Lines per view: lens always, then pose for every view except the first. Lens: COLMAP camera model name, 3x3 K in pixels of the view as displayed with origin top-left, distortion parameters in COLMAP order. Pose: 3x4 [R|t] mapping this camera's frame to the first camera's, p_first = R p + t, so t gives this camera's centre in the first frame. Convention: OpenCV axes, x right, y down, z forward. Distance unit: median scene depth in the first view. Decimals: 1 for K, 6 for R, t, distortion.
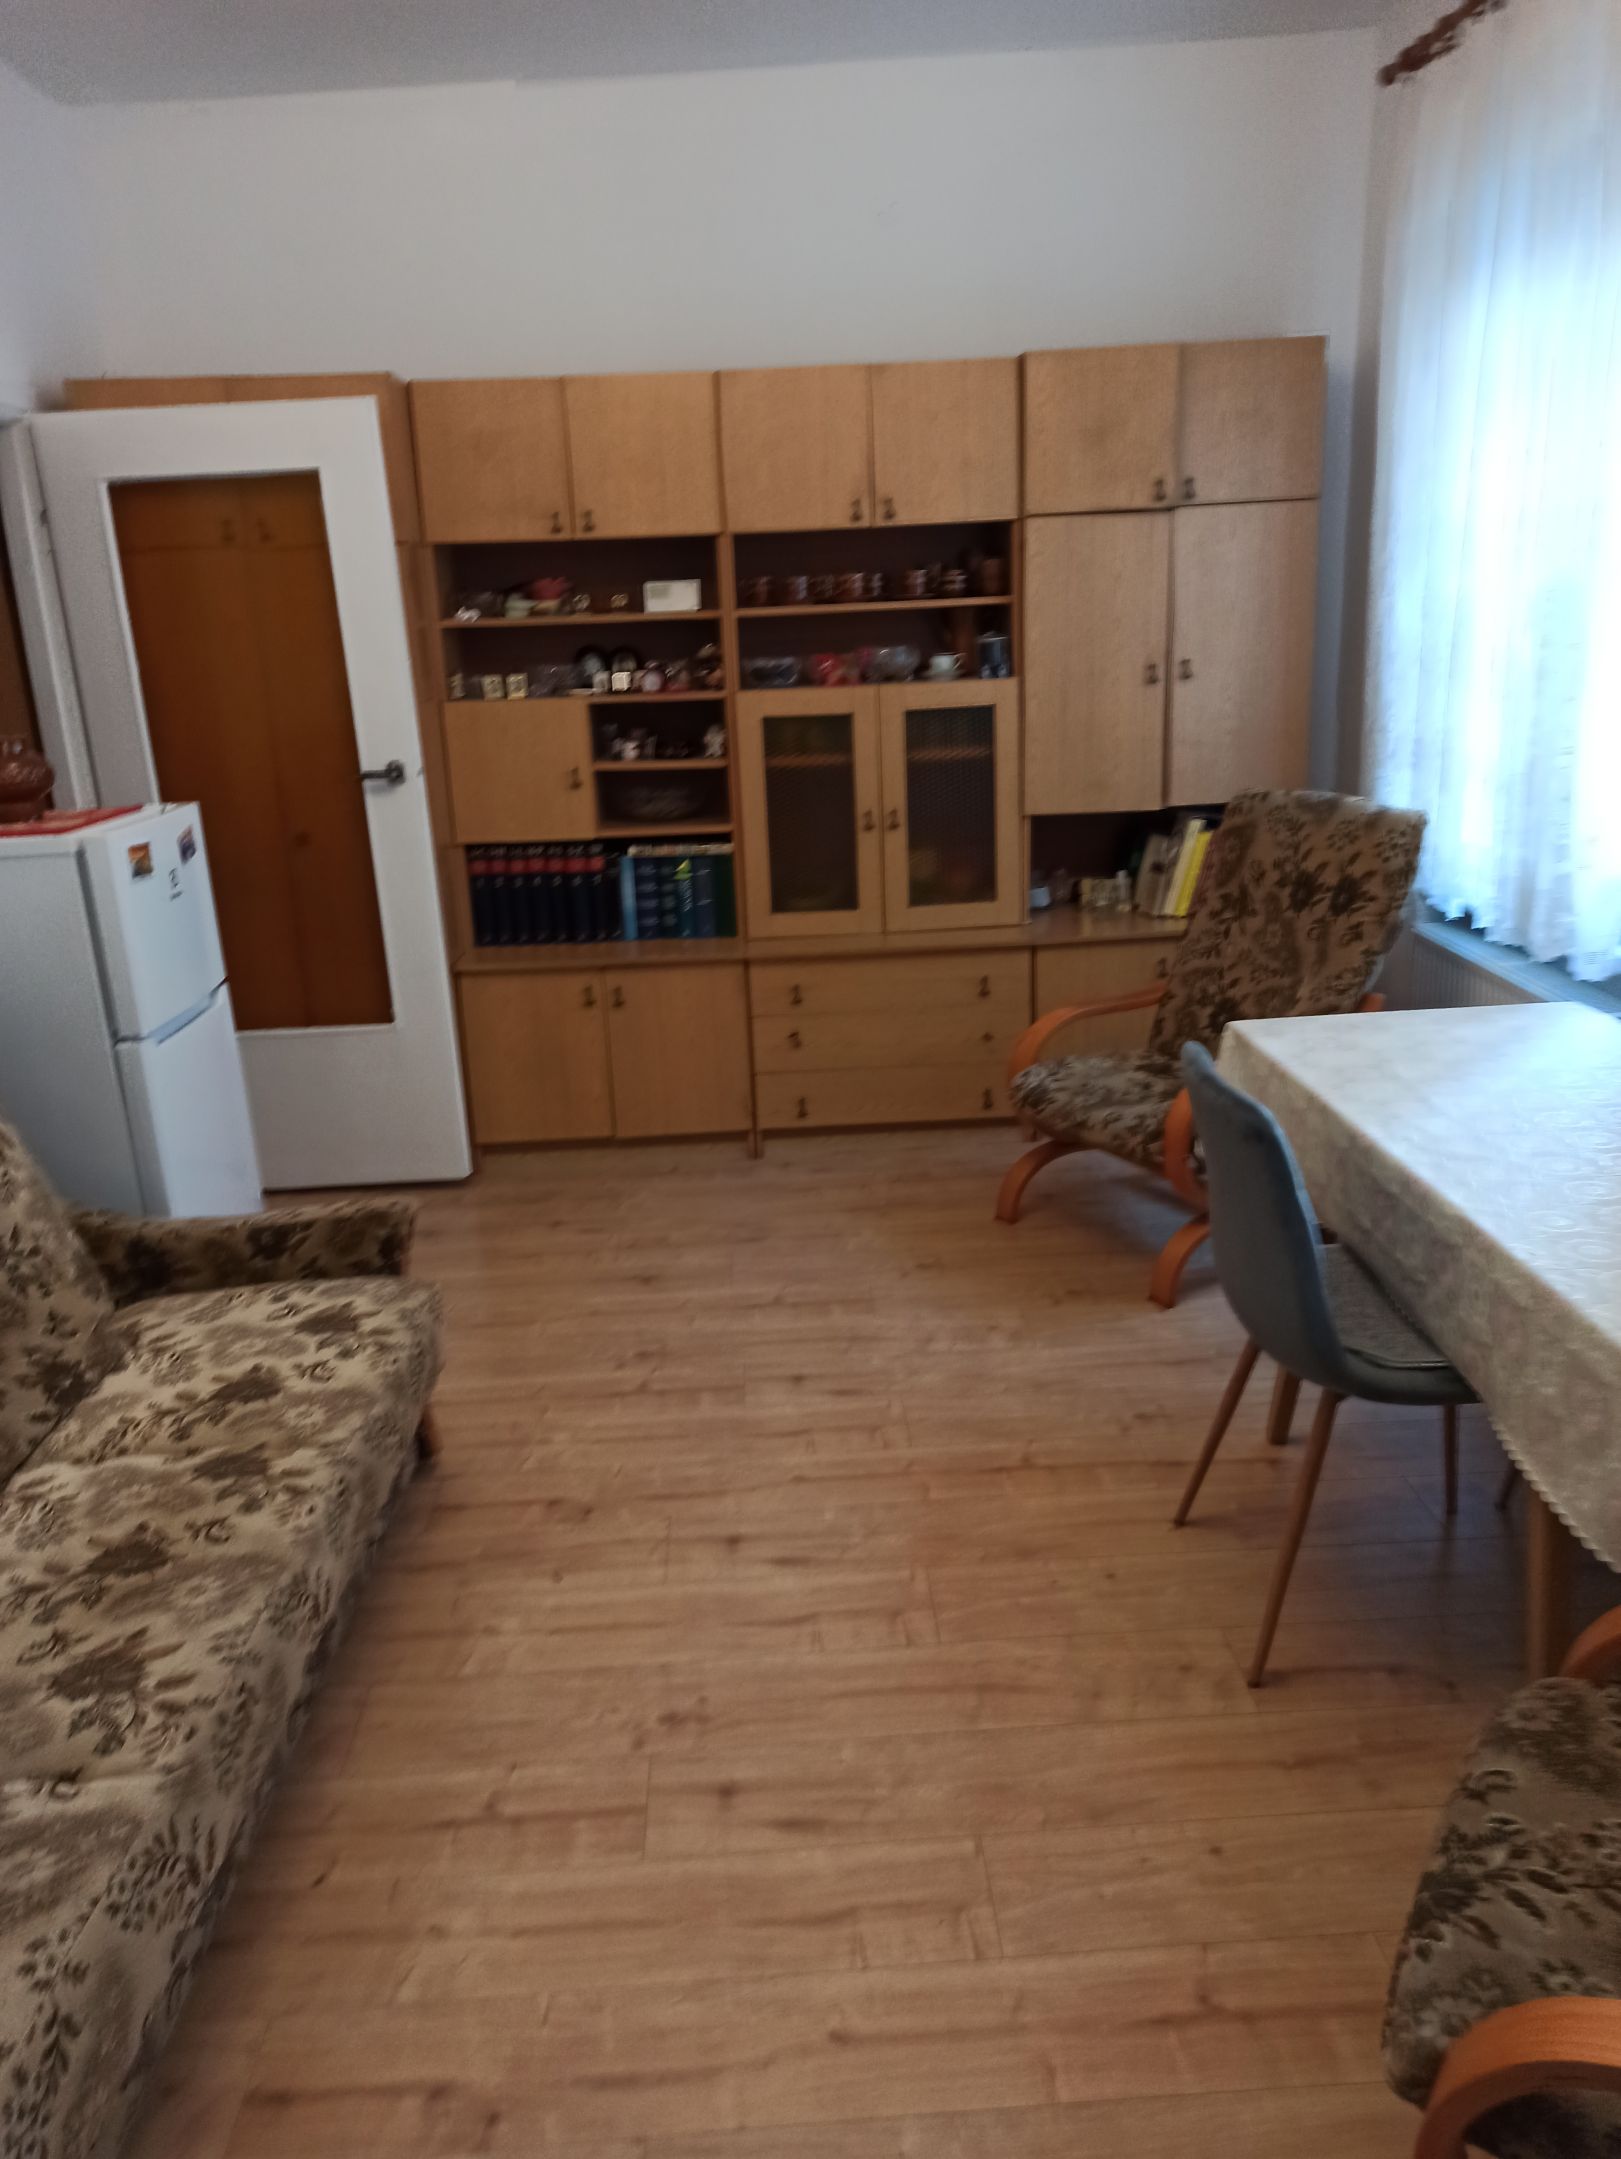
lens RADIAL K [[1575.6, 0, 817.4], [0, 1575.6, 1077.8], [0, 0, 1]] dist [0.067973, -0.063924]
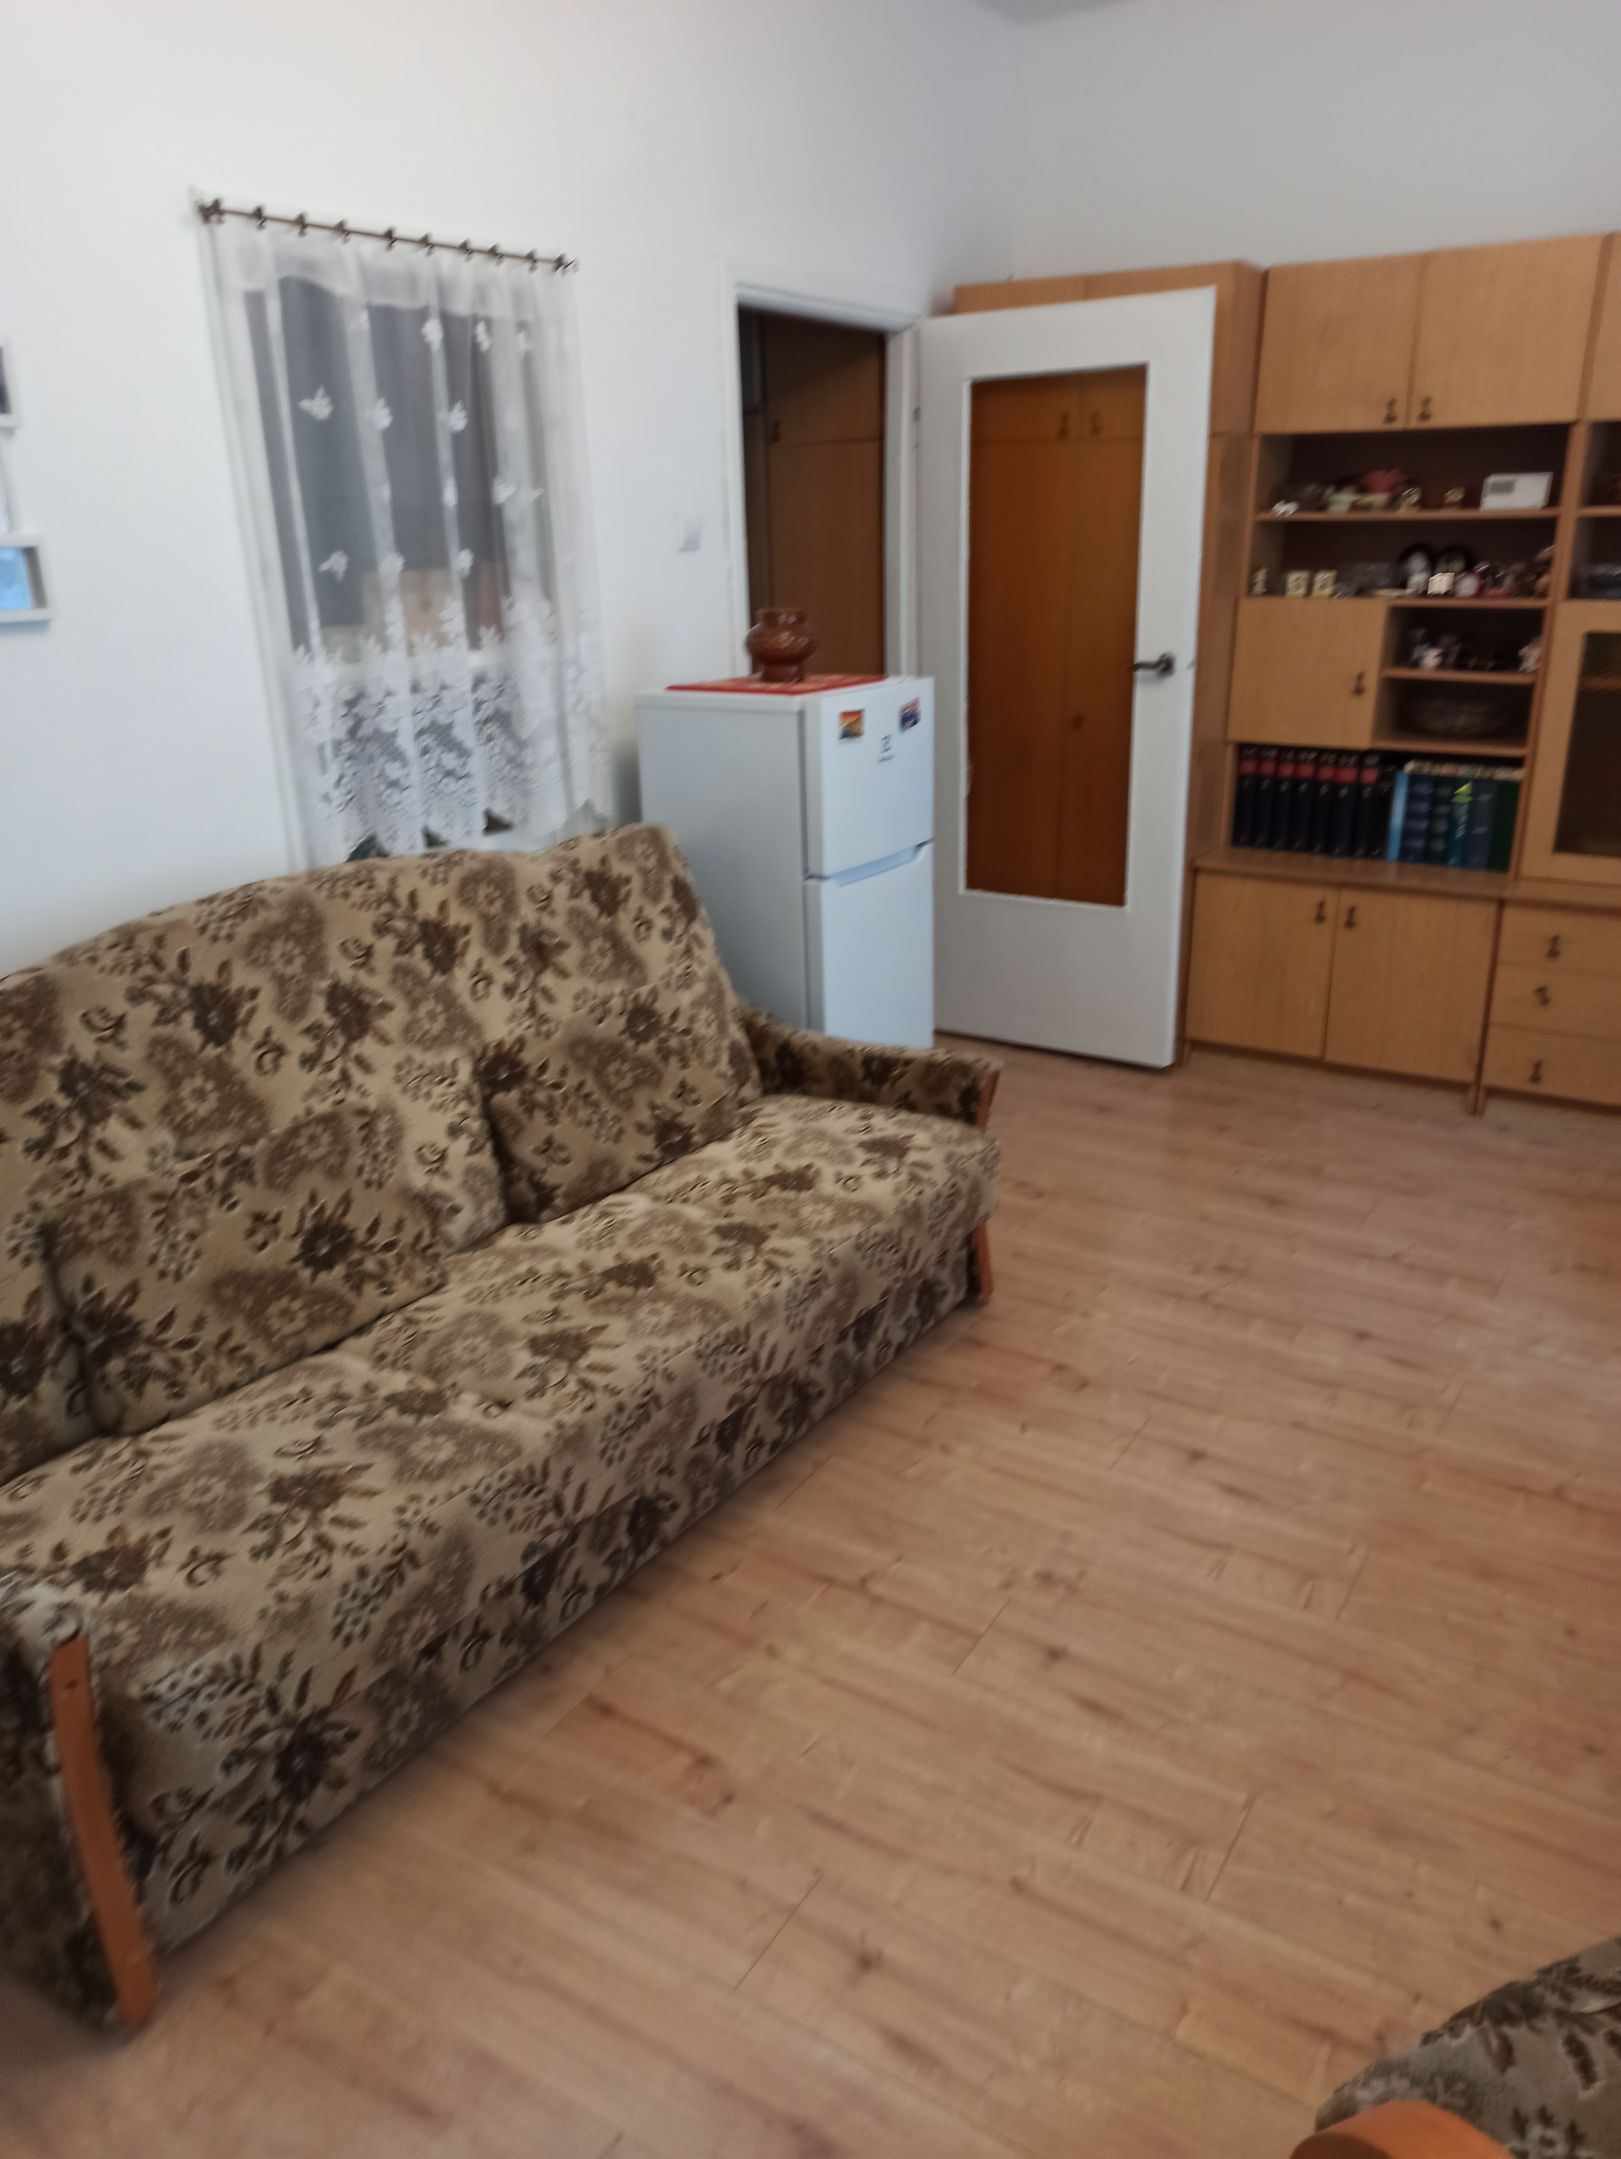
lens RADIAL K [[1575.6, 0, 830.5], [0, 1575.6, 1075.4], [0, 0, 1]] dist [0.068202, -0.061408]
pose [[0.827791, 0.214483, -0.518420, 0.153482], [-0.181295, 0.976727, 0.114612, -0.011686], [0.530938, -0.000888, 0.847410, 0.014267]]
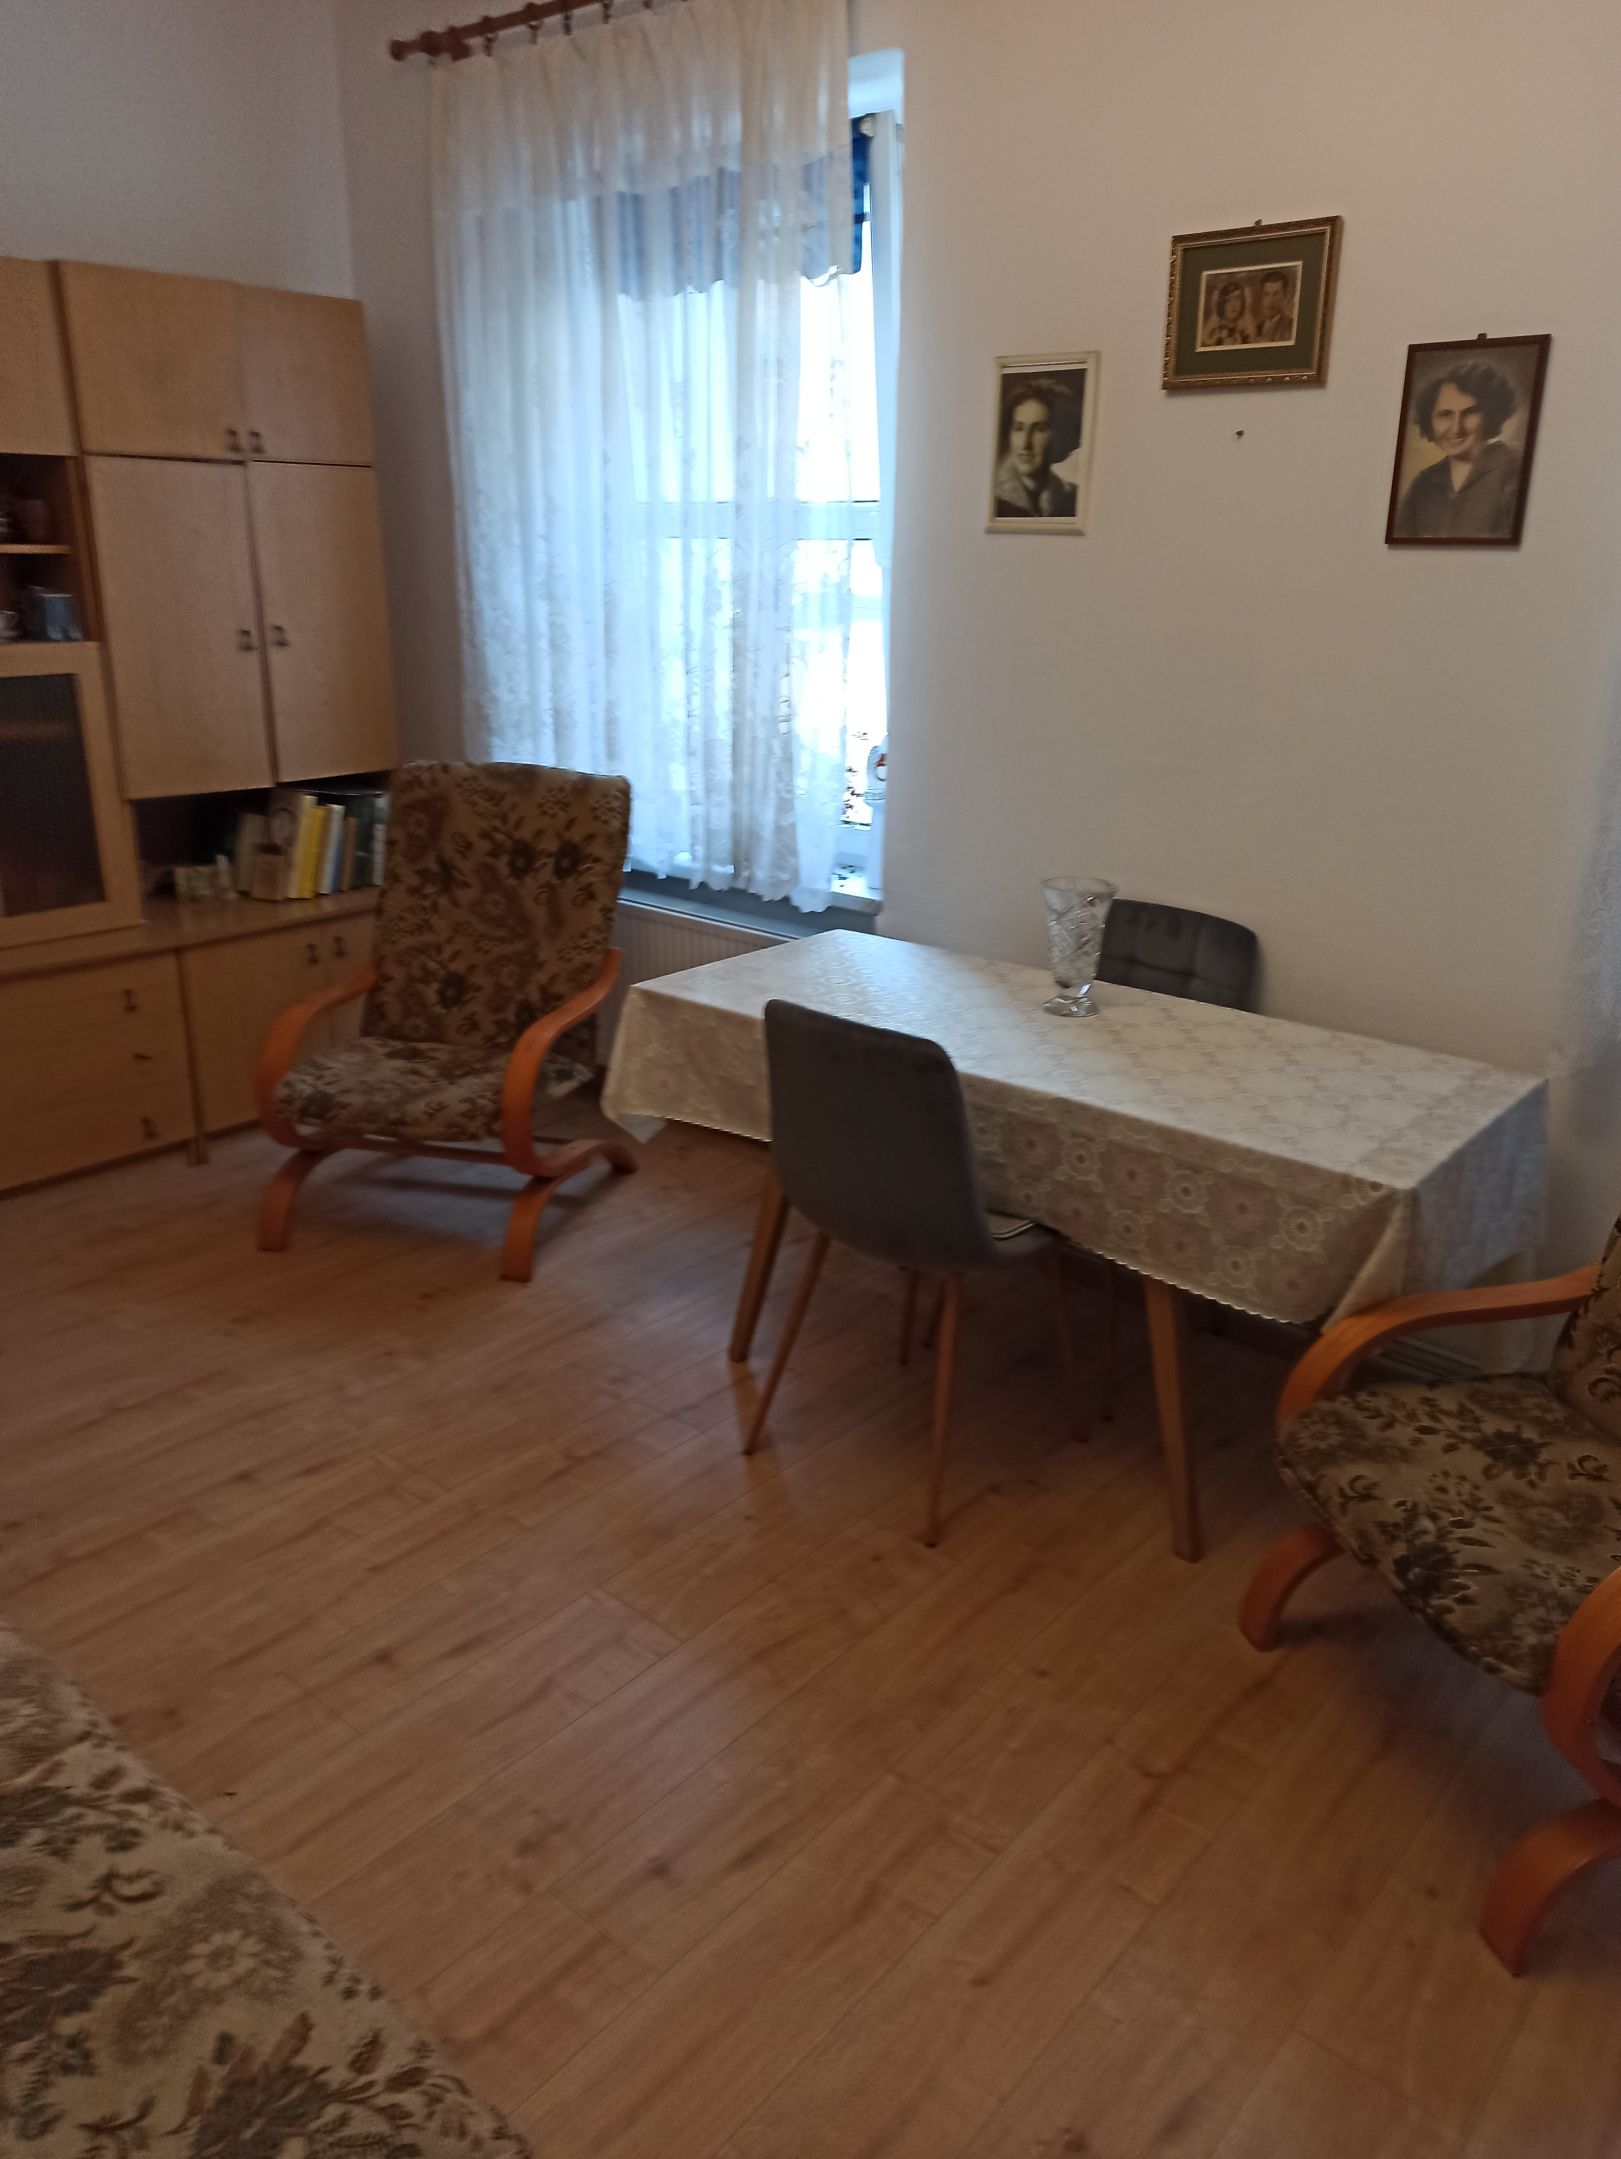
lens RADIAL K [[1575.6, 0, 830.5], [0, 1575.6, 1075.4], [0, 0, 1]] dist [0.068202, -0.061408]
pose [[0.682547, -0.183076, 0.707540, -0.301068], [0.168013, 0.981493, 0.091883, -0.038615], [-0.711268, 0.056162, 0.700674, 0.137690]]
